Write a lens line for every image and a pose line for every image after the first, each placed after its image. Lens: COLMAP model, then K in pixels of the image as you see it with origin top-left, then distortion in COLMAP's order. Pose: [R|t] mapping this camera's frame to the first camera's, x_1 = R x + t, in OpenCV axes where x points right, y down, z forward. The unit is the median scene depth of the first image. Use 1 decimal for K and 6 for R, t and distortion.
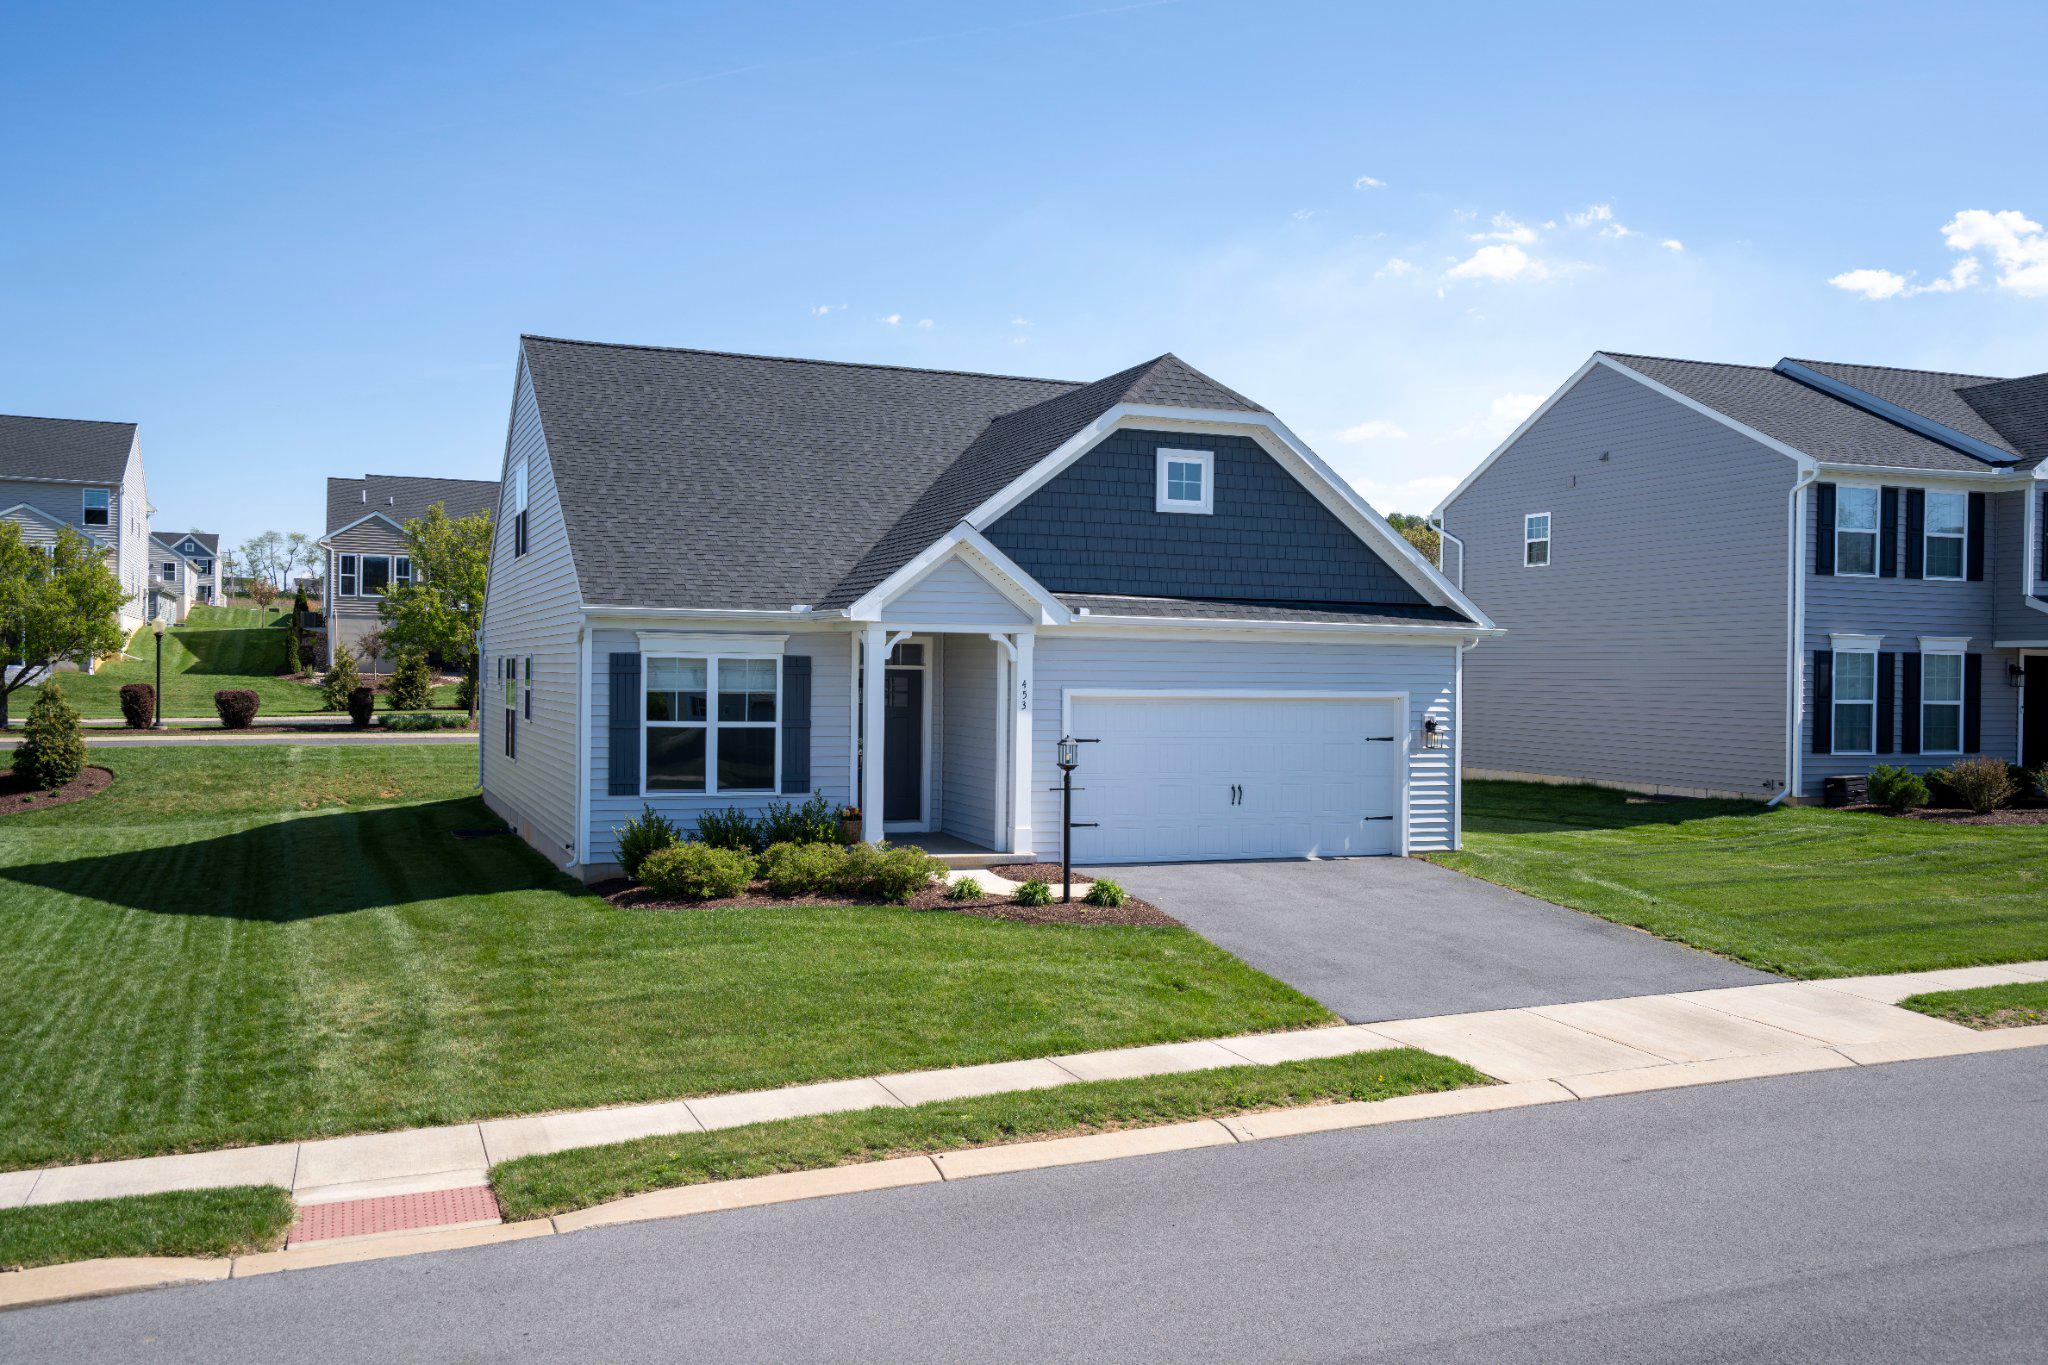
lens RADIAL K [[1752.3, 0, 1023.5], [0, 1752.3, 676.4], [0, 0, 1]] dist [0.029001, 0.004781]
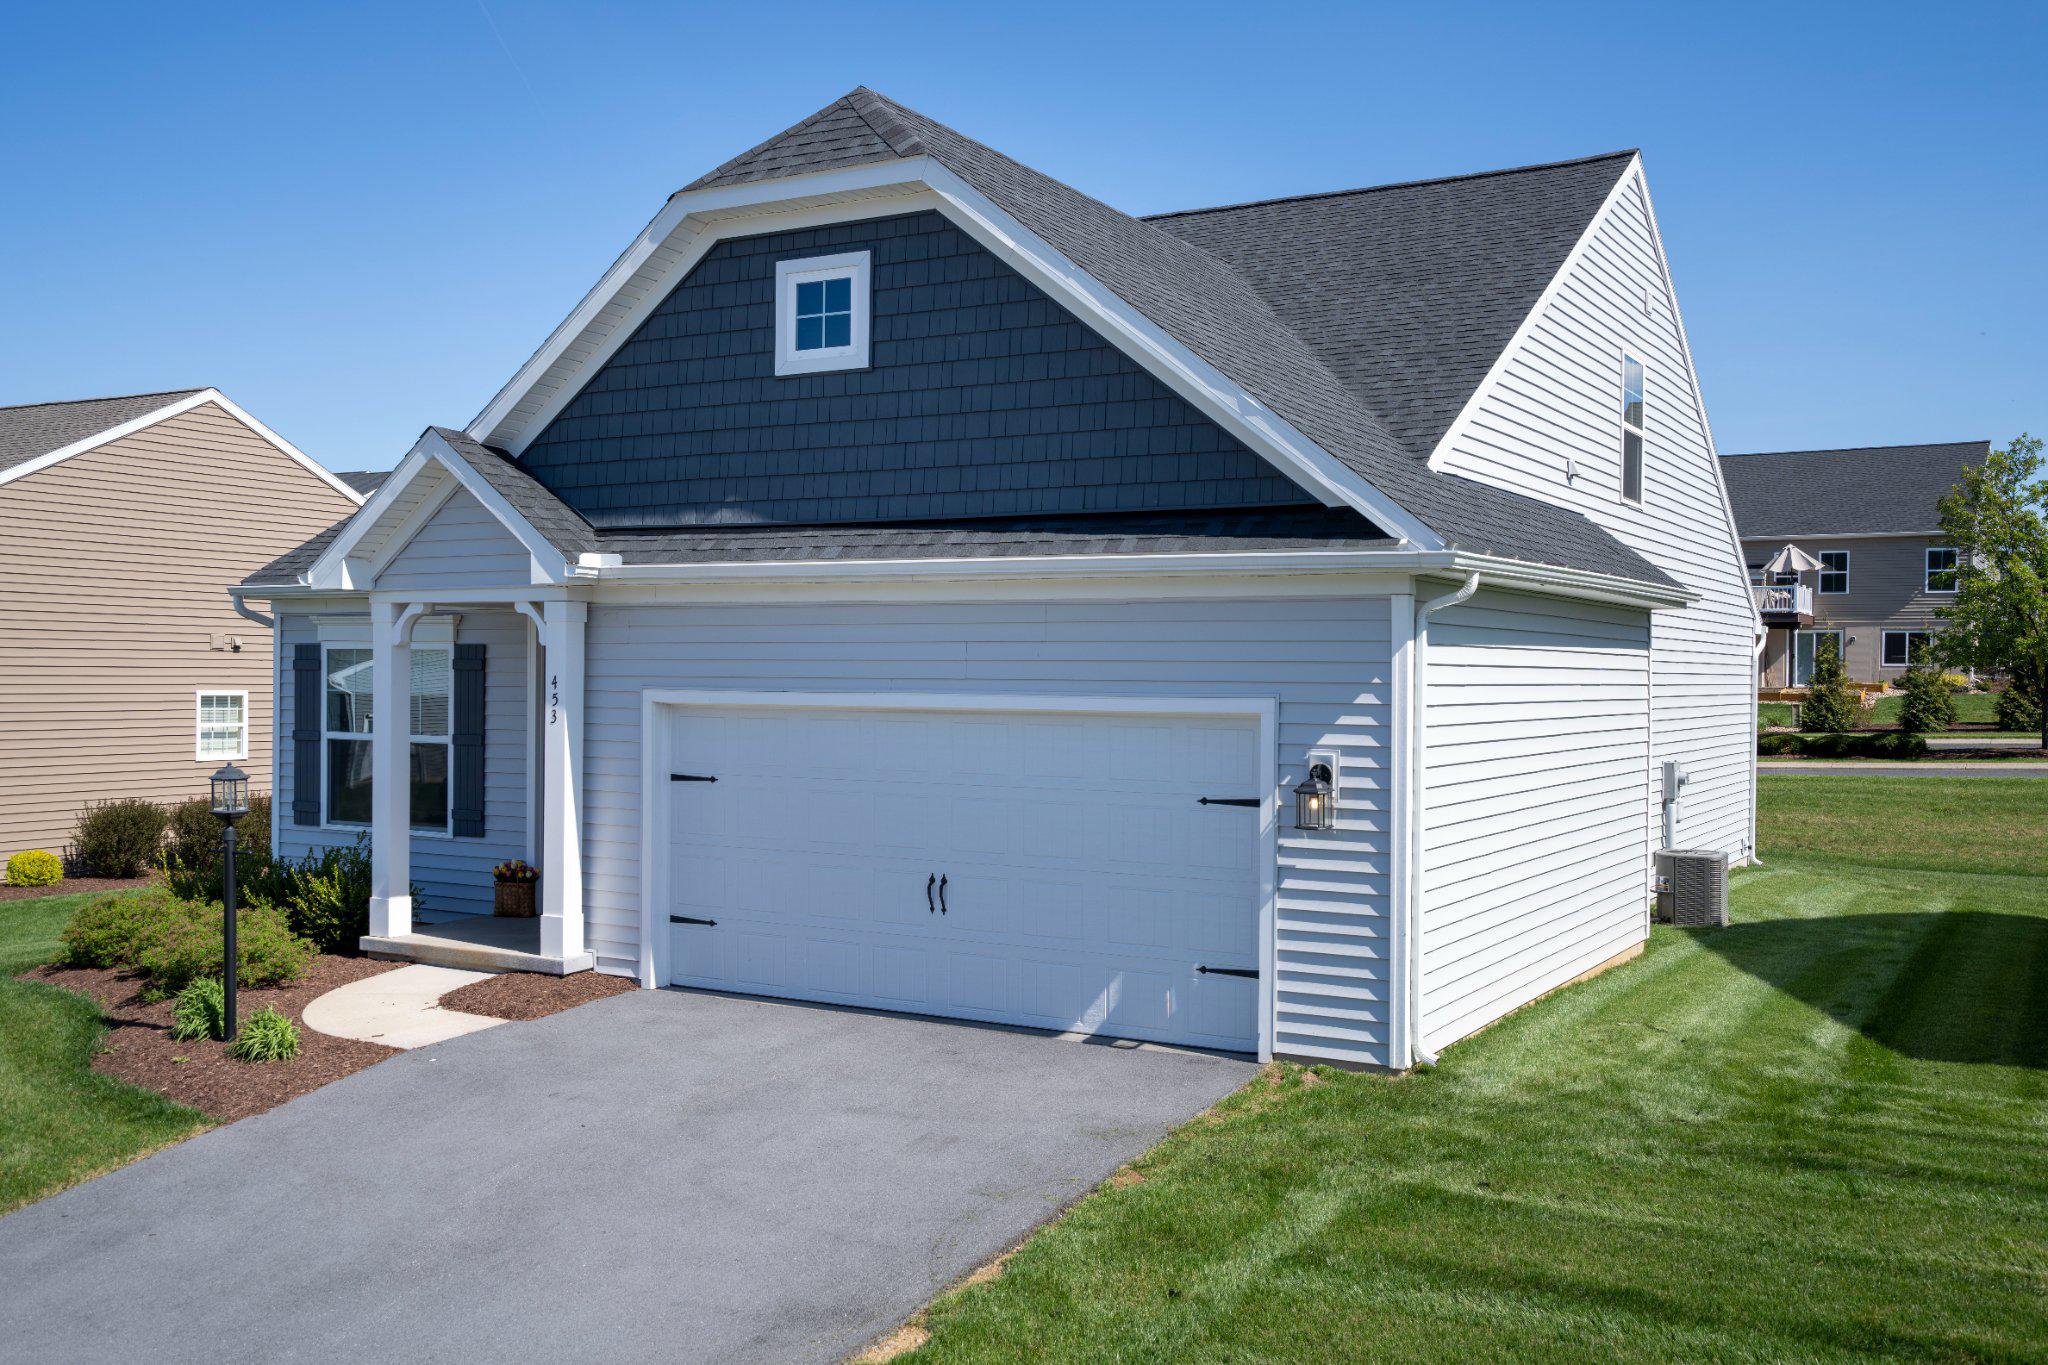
lens RADIAL K [[1886.9, 0, 1015.8], [0, 1886.9, 678.6], [0, 0, 1]] dist [0.053747, 0.000000]
pose [[0.614422, -0.004687, -0.788964, 0.601425], [-0.002527, 0.999966, -0.007908, 0.007696], [0.788974, 0.006853, 0.614389, 0.689672]]
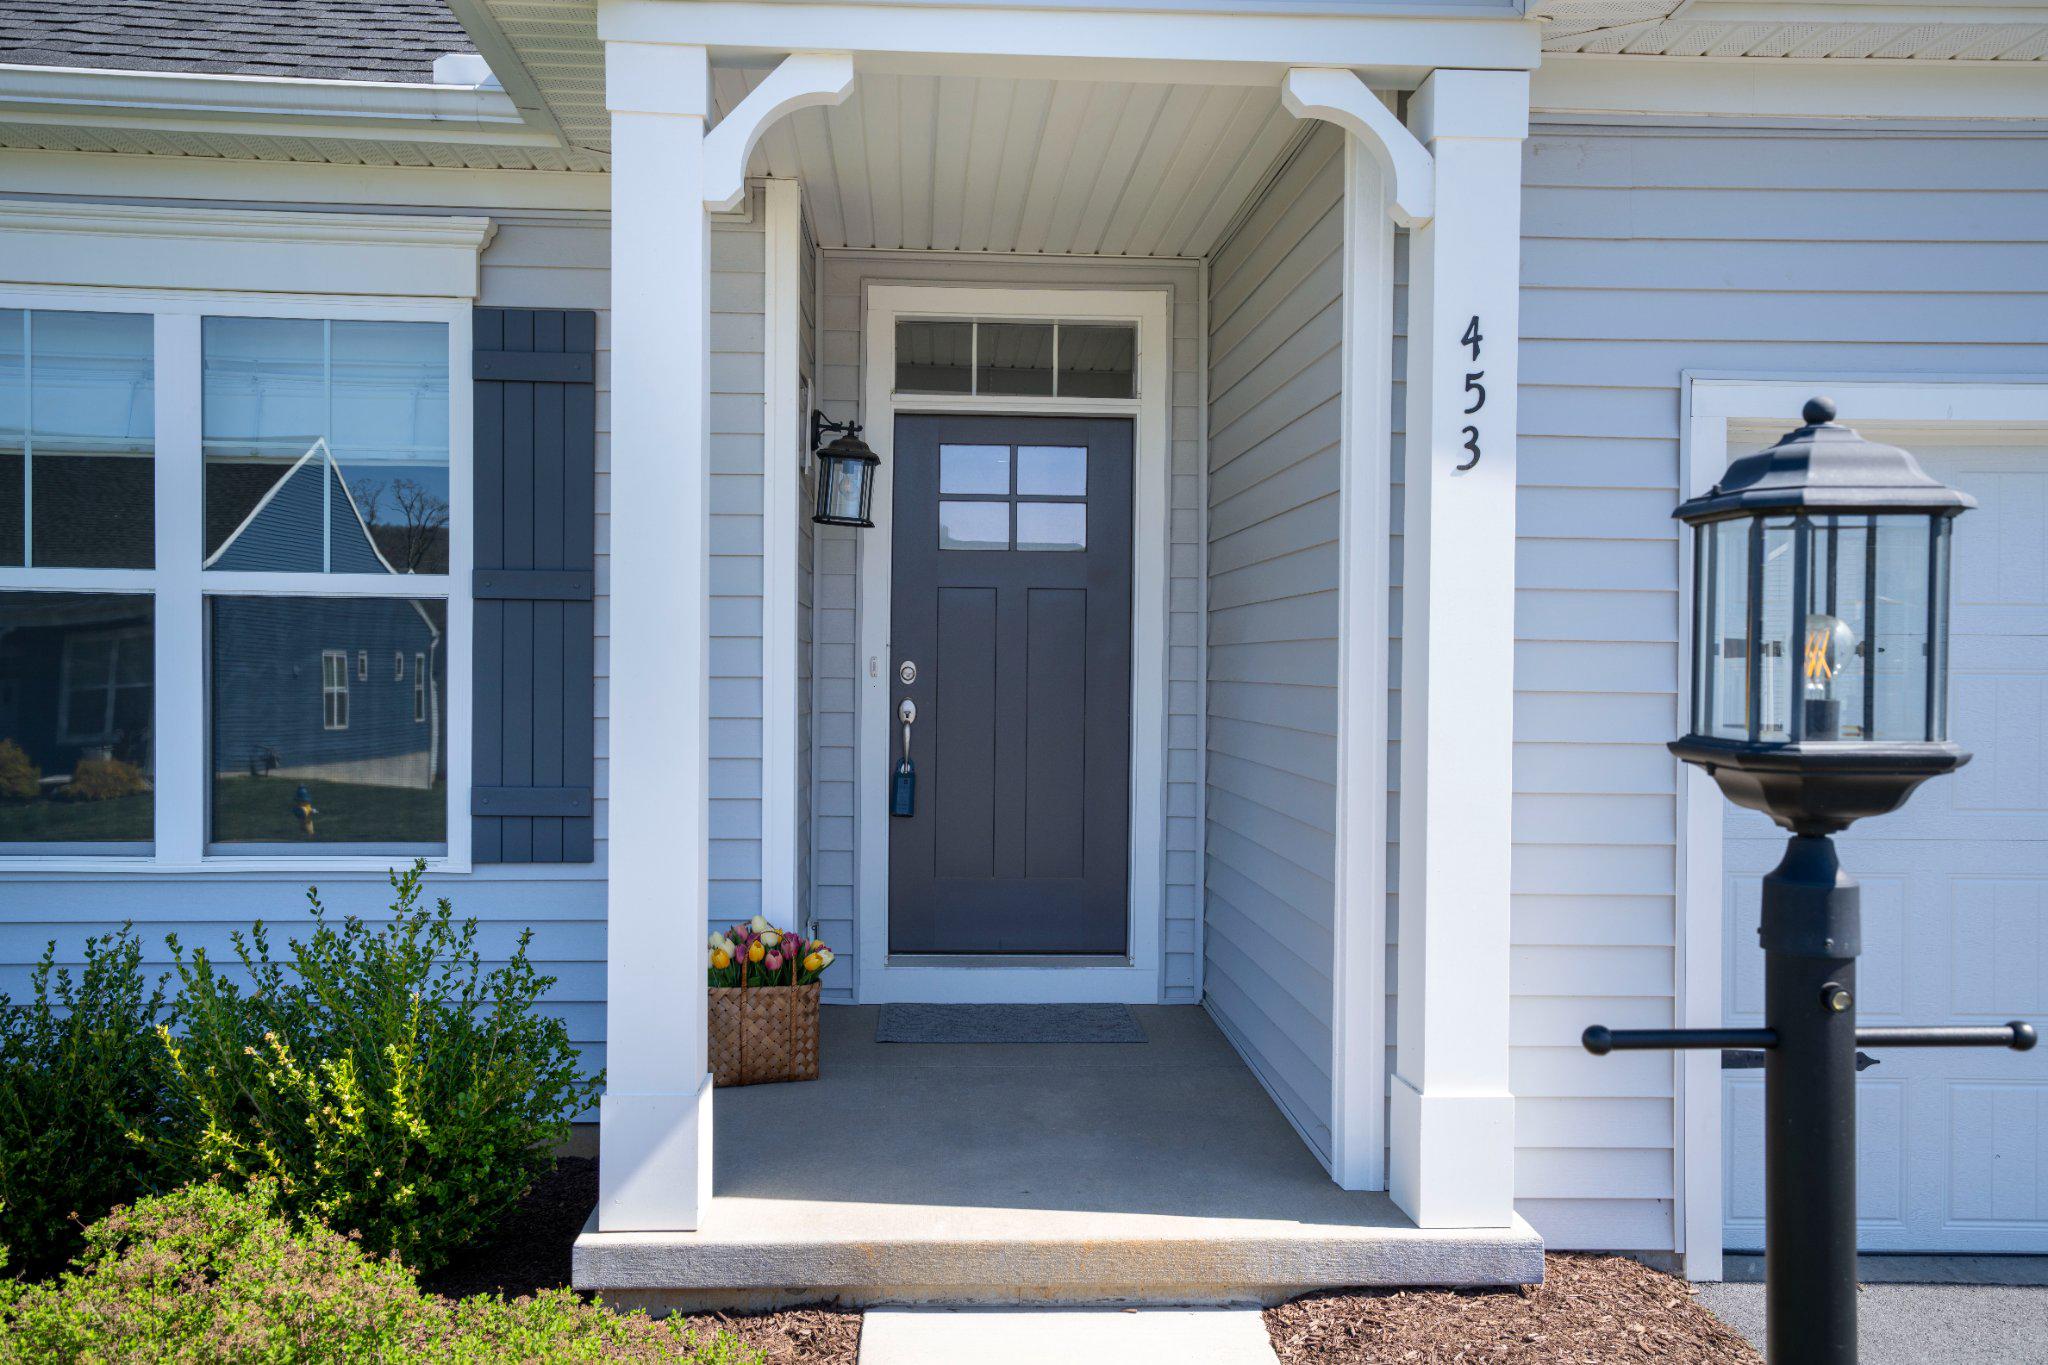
lens RADIAL K [[1752.3, 0, 1026.3], [0, 1752.3, 664.8], [0, 0, 1]] dist [0.029001, 0.004781]
pose [[0.950714, -0.003913, -0.310043, 0.012971], [0.001711, 0.999971, -0.007374, 0.039645], [0.310063, 0.006480, 0.950694, 0.771734]]
